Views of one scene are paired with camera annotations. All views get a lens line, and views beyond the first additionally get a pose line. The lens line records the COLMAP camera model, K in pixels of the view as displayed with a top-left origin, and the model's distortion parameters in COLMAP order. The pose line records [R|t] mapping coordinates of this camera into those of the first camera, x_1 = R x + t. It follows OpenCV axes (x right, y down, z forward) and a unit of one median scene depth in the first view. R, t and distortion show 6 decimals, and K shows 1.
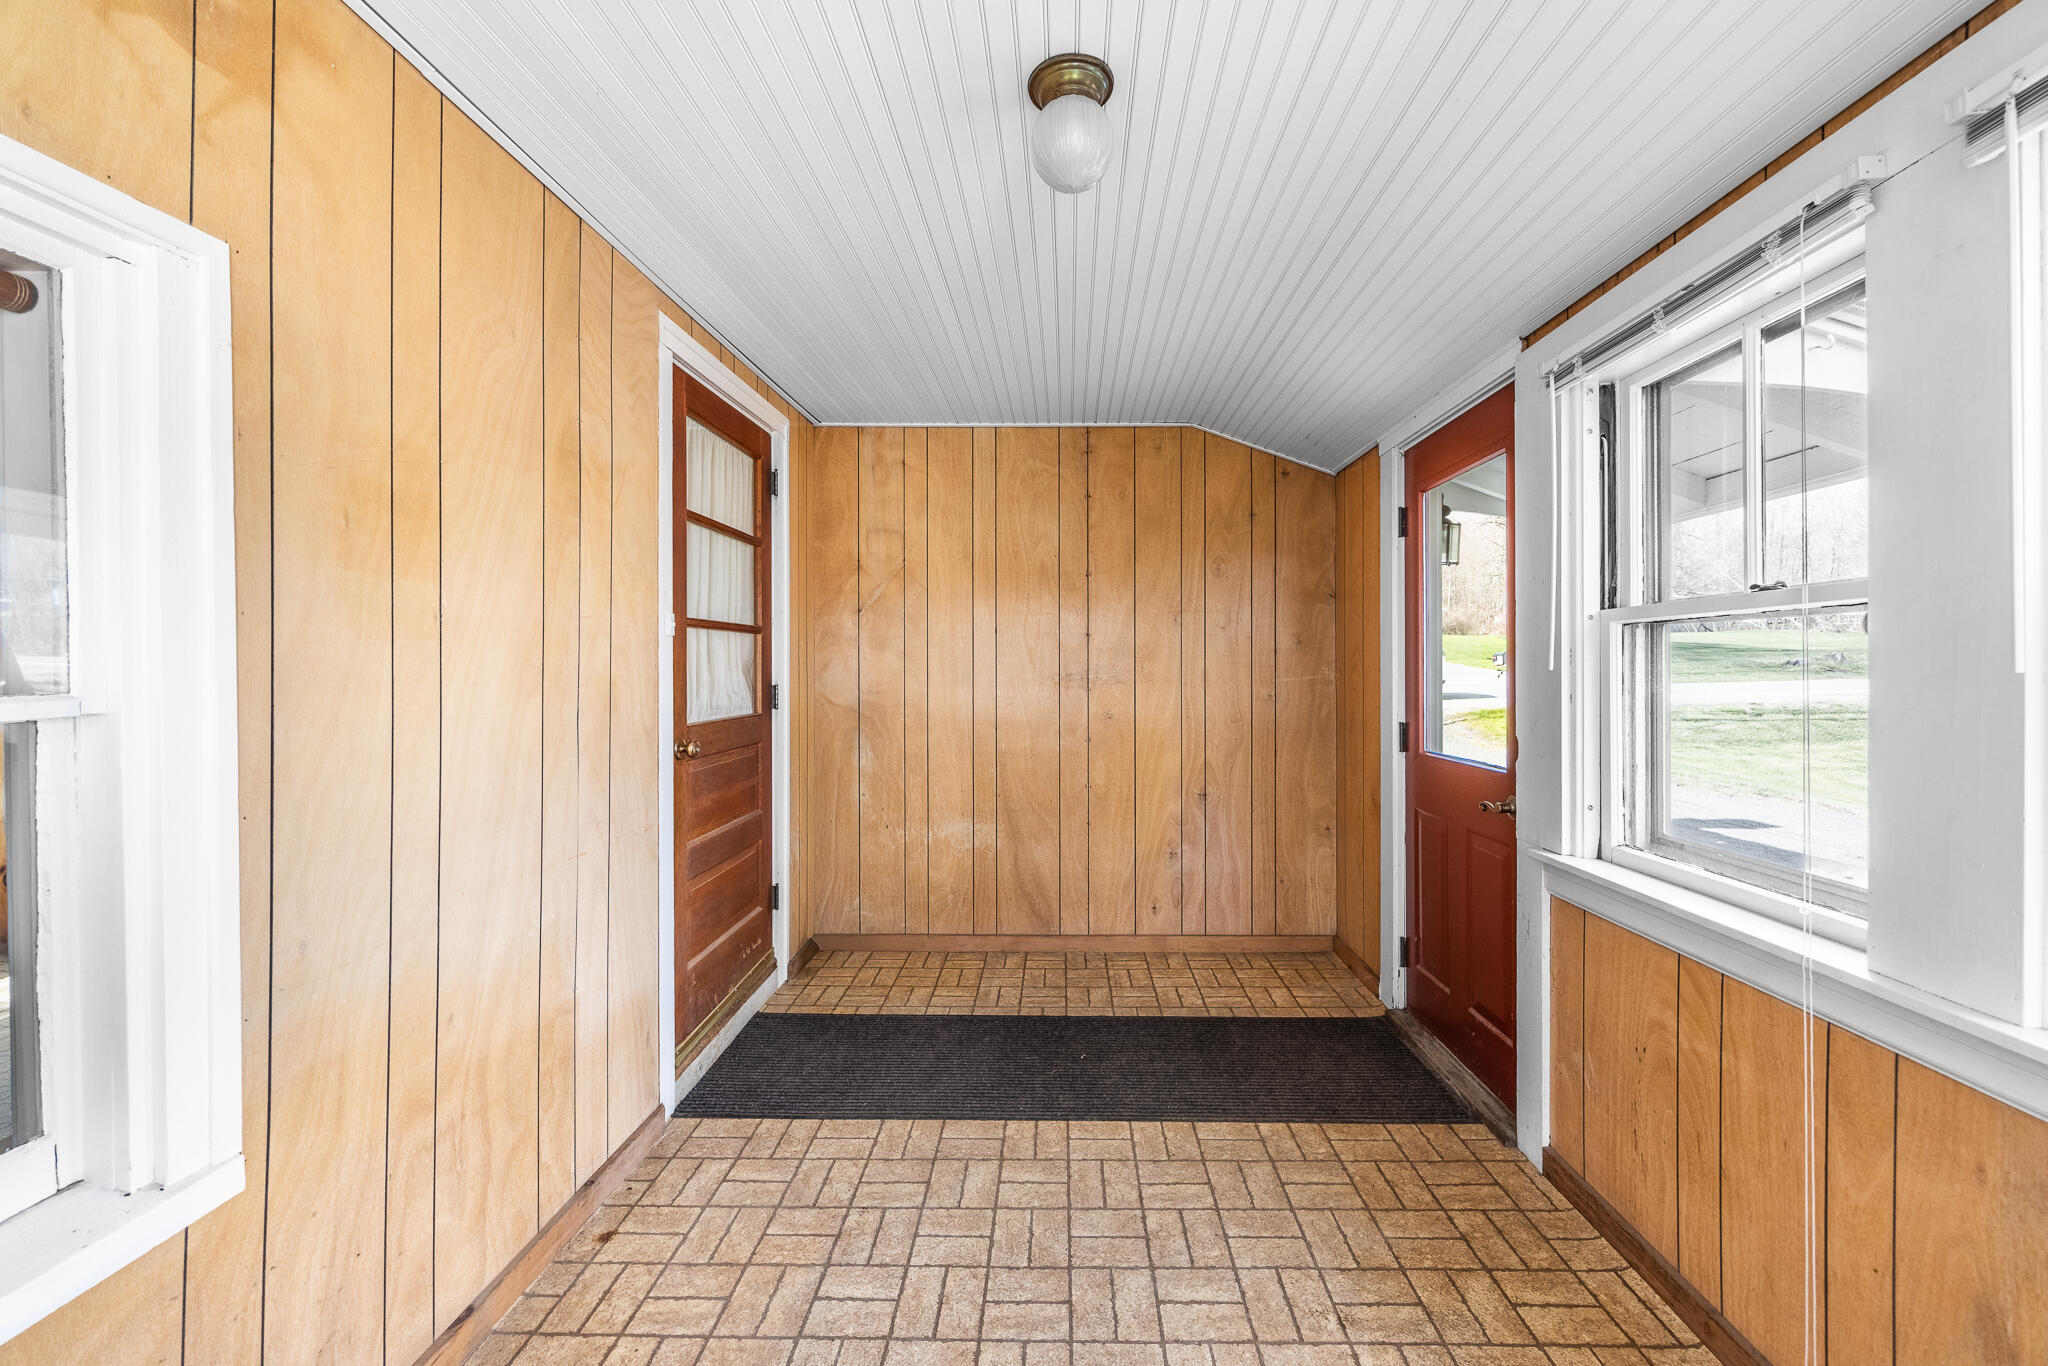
lens RADIAL K [[765.2, 0, 1035.9], [0, 765.2, 672.8], [0, 0, 1]] dist [0.000631, 0.000050]
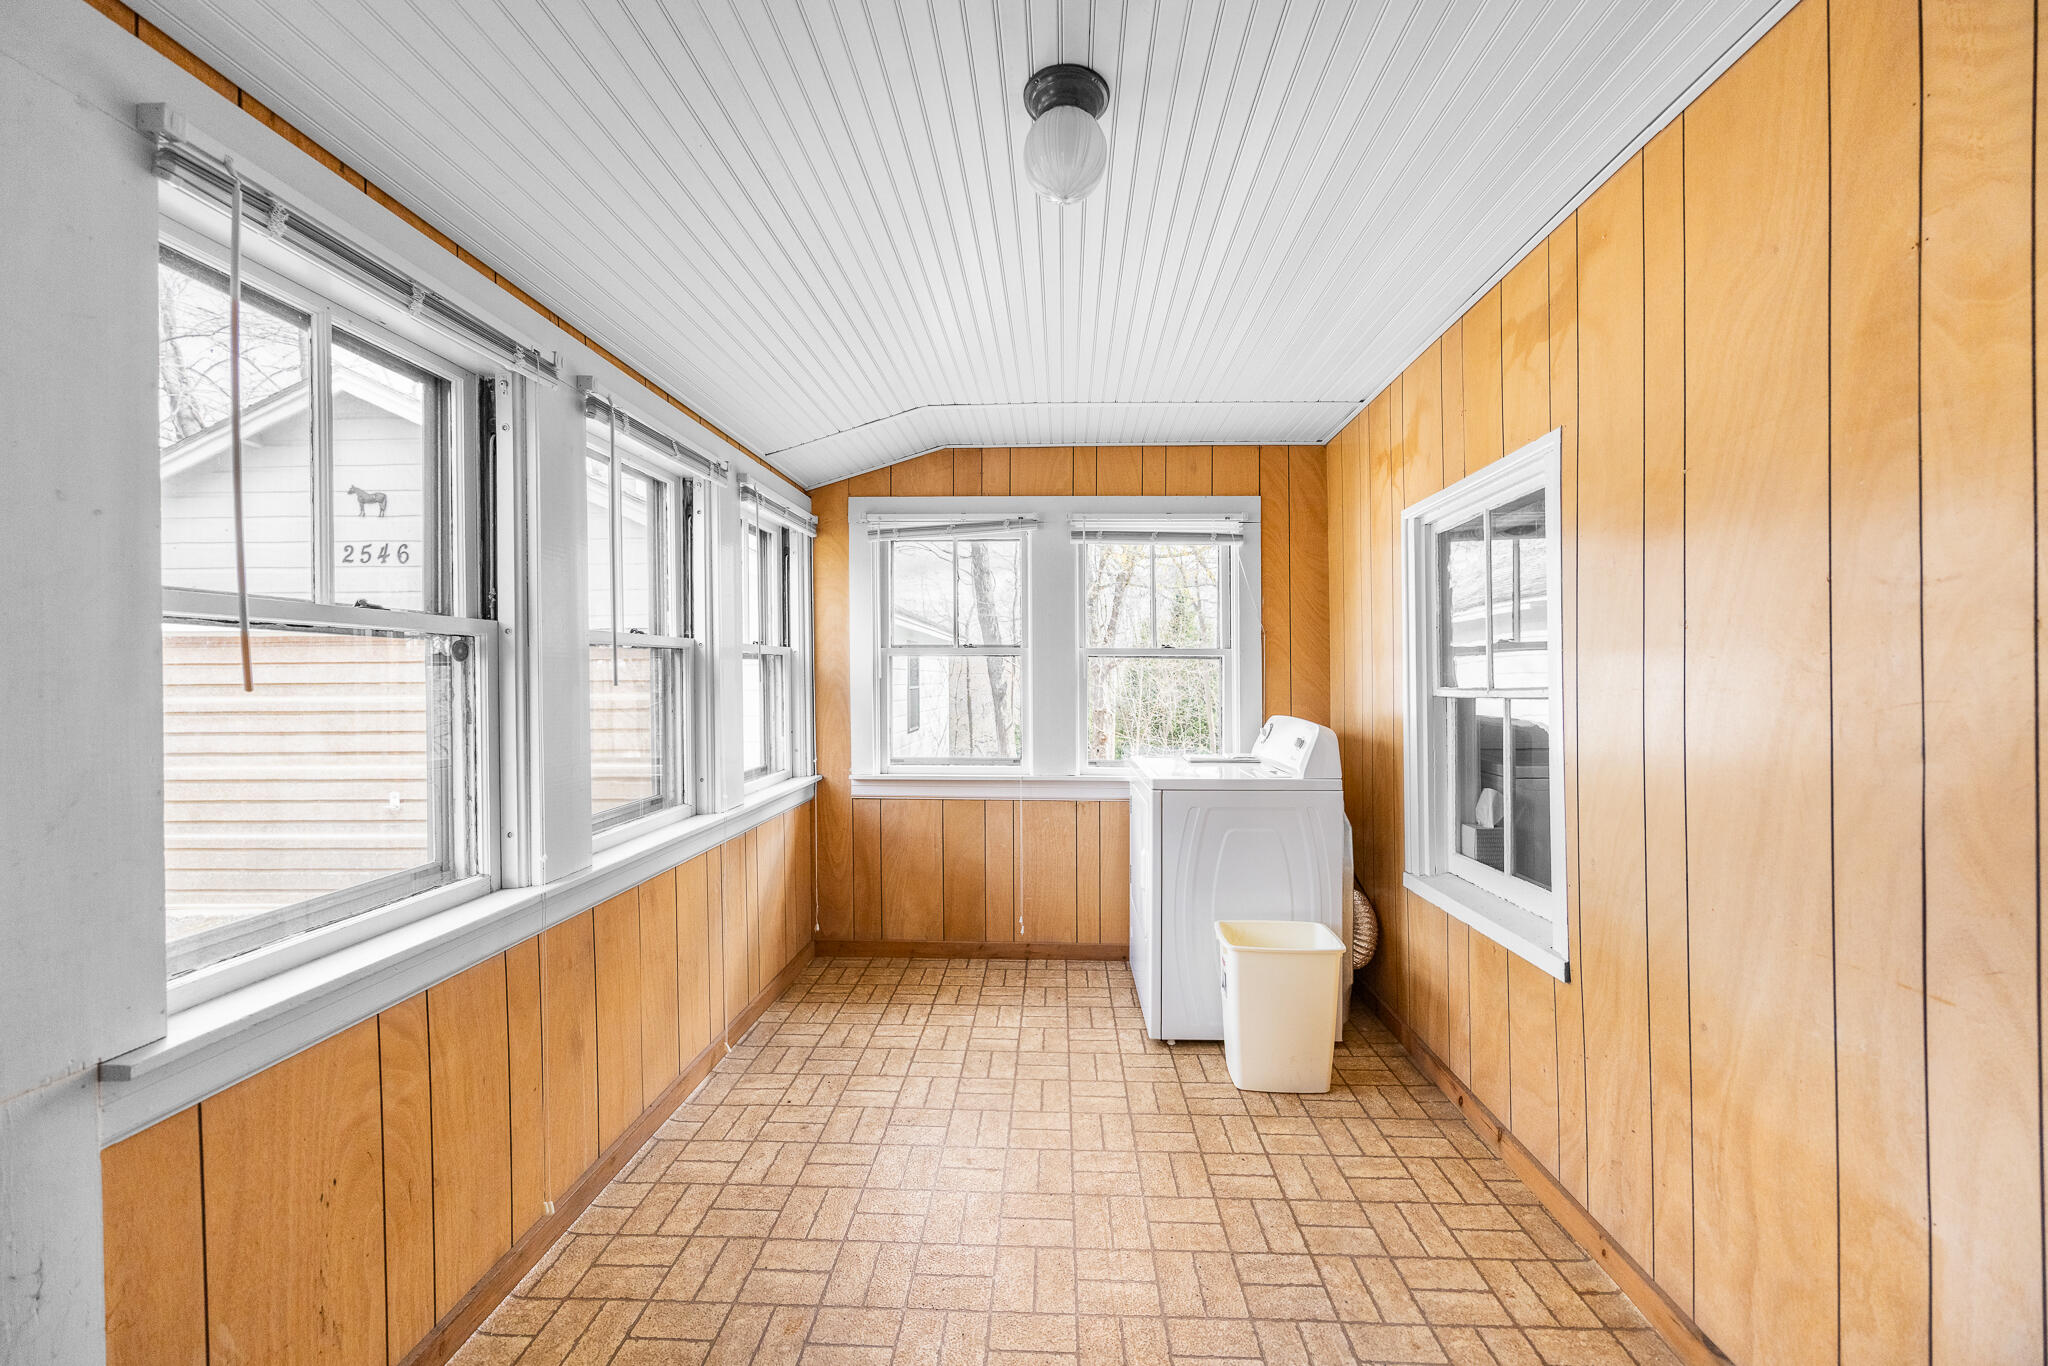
lens RADIAL K [[765.2, 0, 1035.9], [0, 765.2, 672.8], [0, 0, 1]] dist [0.000631, 0.000050]
pose [[-0.999948, 0.010201, -0.000214, 0.110412], [0.010201, 0.999943, -0.003305, -0.013488], [0.000180, -0.003307, -0.999995, 2.358987]]
